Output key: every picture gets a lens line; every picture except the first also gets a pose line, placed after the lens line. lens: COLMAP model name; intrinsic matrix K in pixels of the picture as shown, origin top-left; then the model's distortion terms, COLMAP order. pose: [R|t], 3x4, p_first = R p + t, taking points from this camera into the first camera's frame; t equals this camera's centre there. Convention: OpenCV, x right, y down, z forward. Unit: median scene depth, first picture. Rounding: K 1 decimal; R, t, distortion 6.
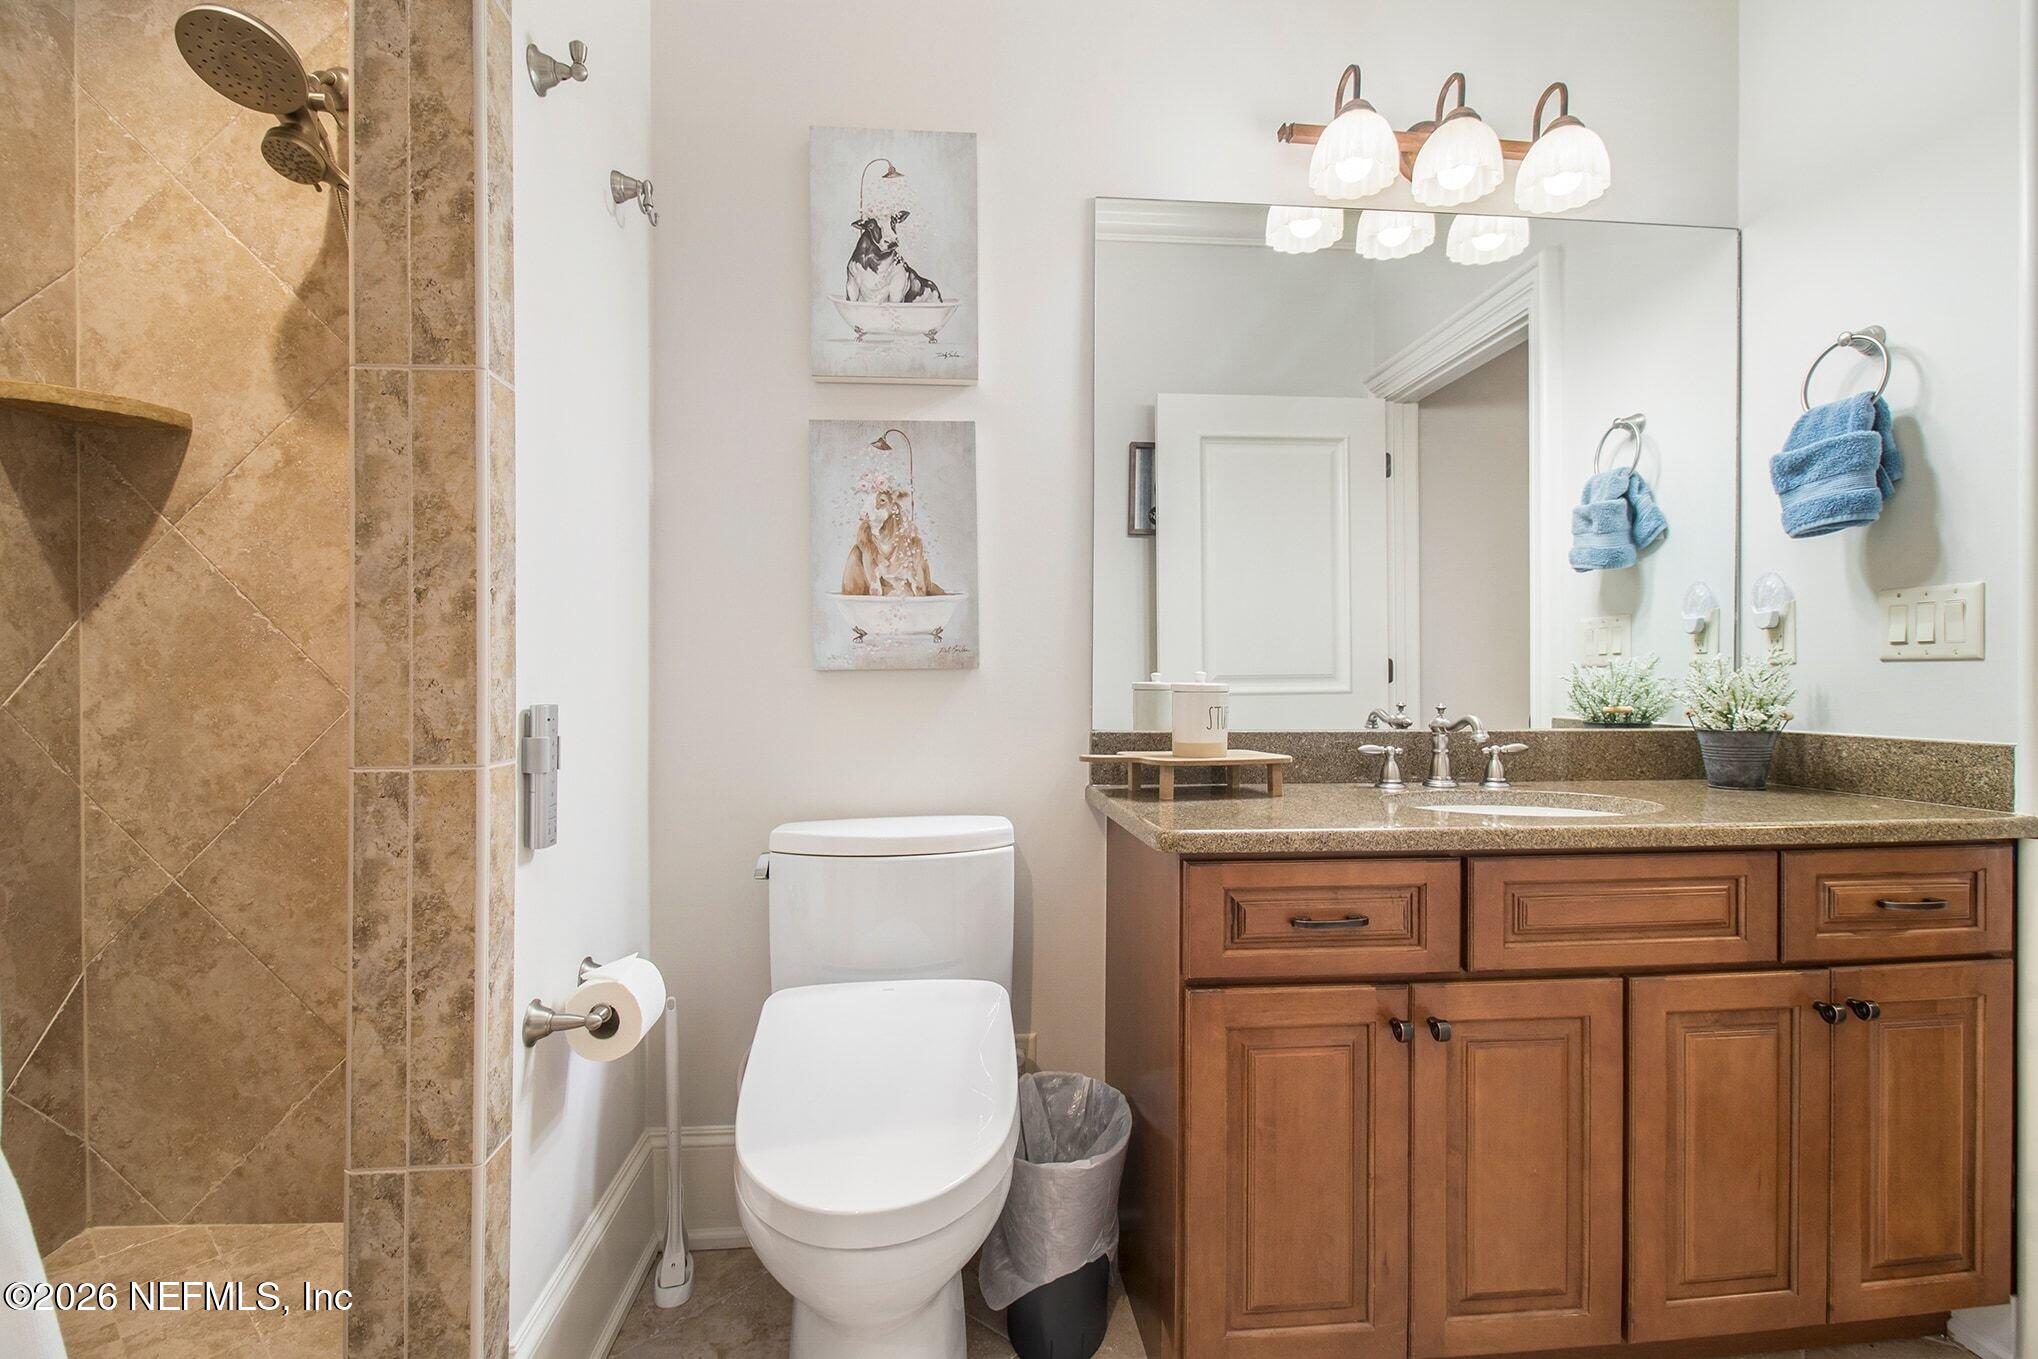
lens RADIAL K [[926.5, 0, 1016.6], [0, 926.5, 678.7], [0, 0, 1]] dist [-0.011426, -0.000392]
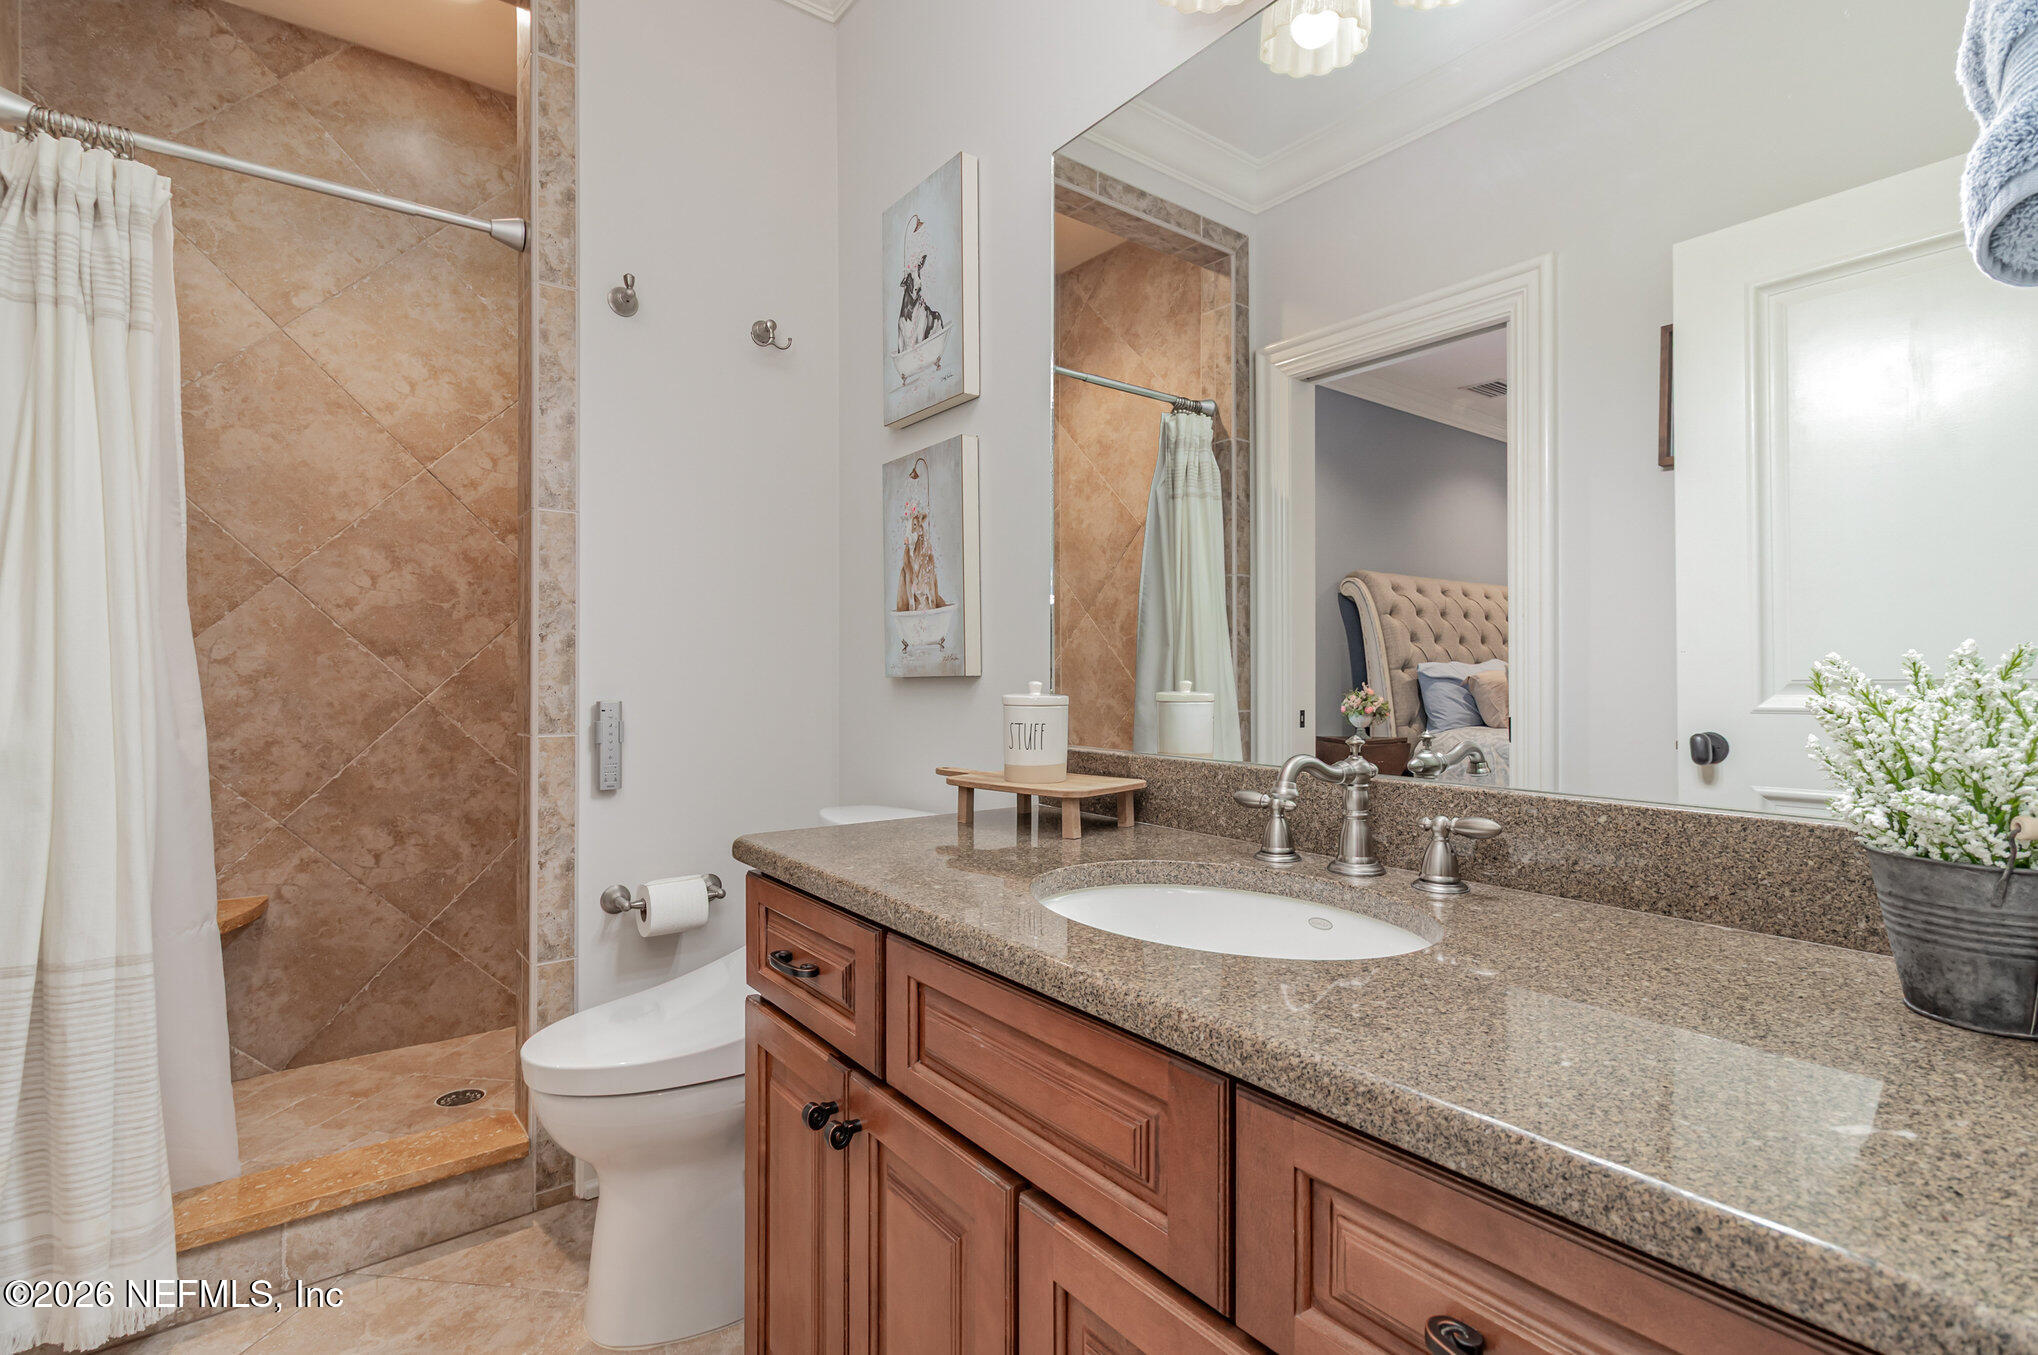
lens RADIAL K [[954.1, 0, 1021.1], [0, 954.1, 676.5], [0, 0, 1]] dist [0.000014, 0.000047]
pose [[0.537014, 0.002019, -0.843571, 0.890315], [0.001868, 0.999992, 0.003582, -0.014115], [0.843571, -0.003499, 0.537006, 0.491963]]
